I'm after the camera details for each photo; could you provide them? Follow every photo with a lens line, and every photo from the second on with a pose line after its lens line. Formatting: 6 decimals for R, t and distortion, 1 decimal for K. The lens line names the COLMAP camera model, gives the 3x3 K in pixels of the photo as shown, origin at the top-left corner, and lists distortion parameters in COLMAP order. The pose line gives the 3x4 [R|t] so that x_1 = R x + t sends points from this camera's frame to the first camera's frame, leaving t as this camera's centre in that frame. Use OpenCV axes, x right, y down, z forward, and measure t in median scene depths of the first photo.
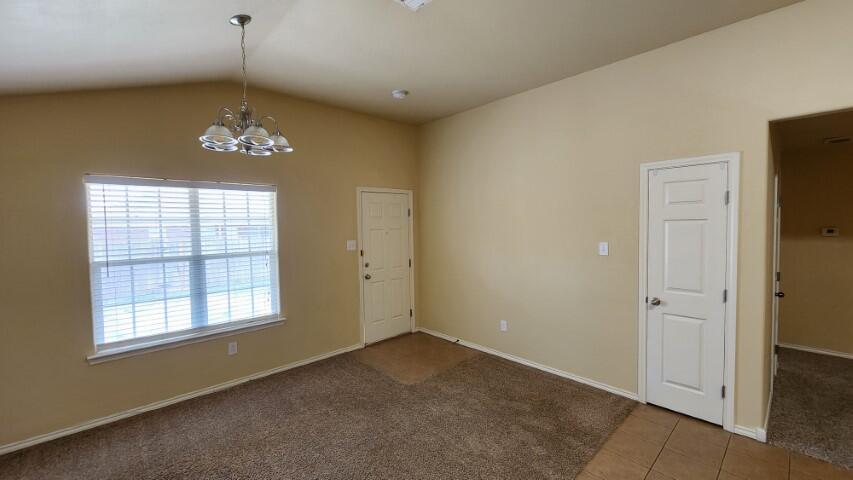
lens RADIAL K [[351.1, 0, 423.5], [0, 351.1, 240.1], [0, 0, 1]] dist [0.012479, 0.000377]
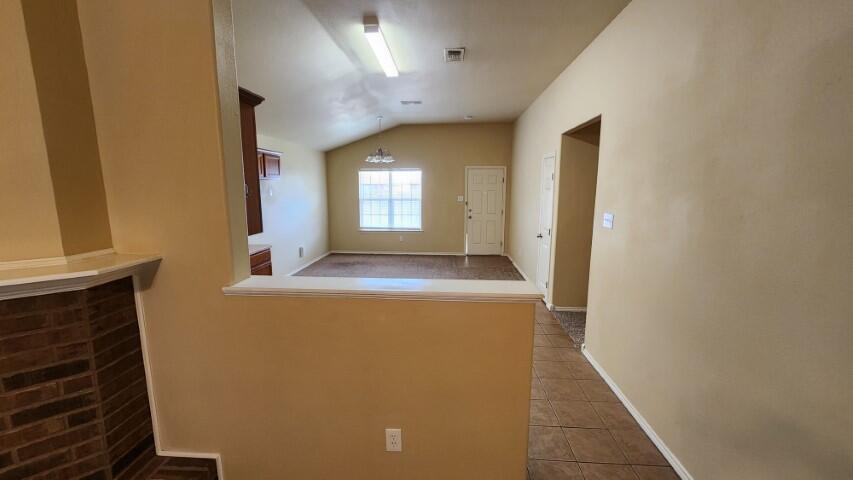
lens RADIAL K [[351.1, 0, 425.5], [0, 351.1, 239.2], [0, 0, 1]] dist [0.012479, 0.000377]
pose [[0.679963, 0.131385, -0.721379, 1.175803], [-0.047323, 0.989628, 0.135636, -0.018650], [0.731718, -0.058090, 0.679128, -0.453337]]
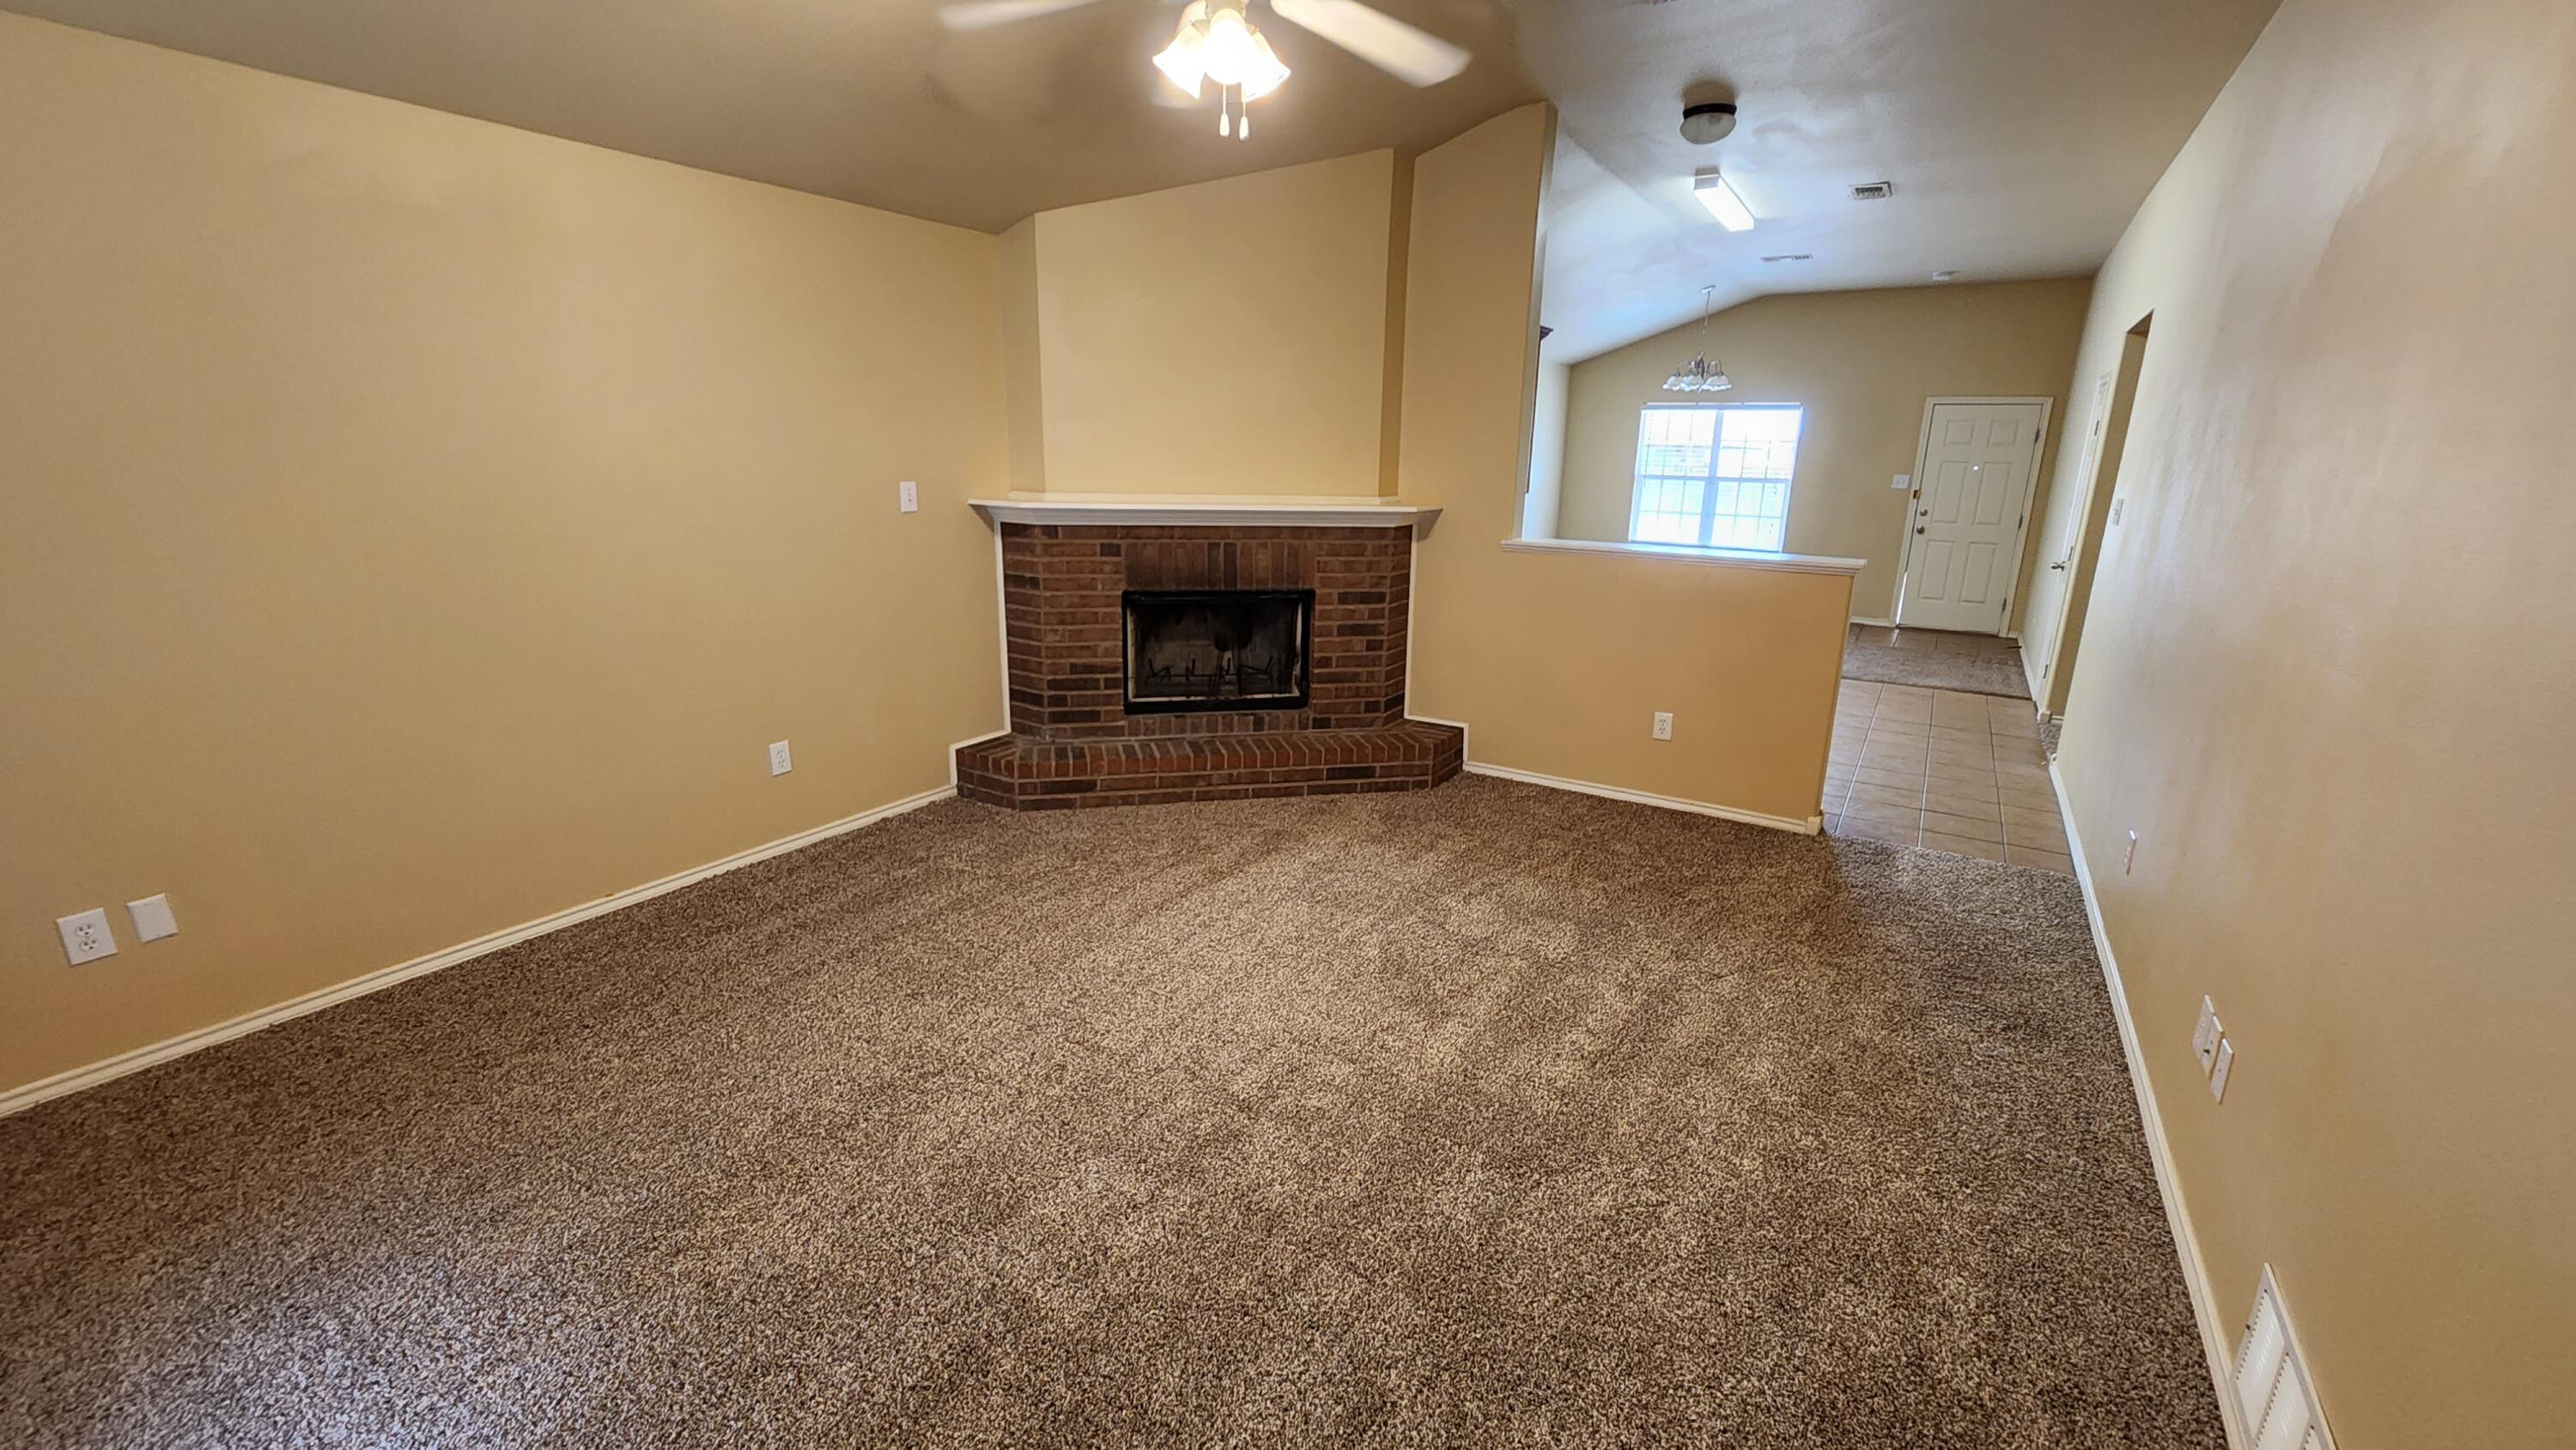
lens RADIAL K [[1060.3, 0, 1287.8], [0, 1060.3, 706.8], [0, 0, 1]] dist [0.012479, 0.000377]
pose [[0.261643, 0.260650, -0.929303, 1.879788], [-0.071193, 0.965433, 0.250740, 0.002131], [0.962535, 0.000556, 0.271156, -0.942536]]
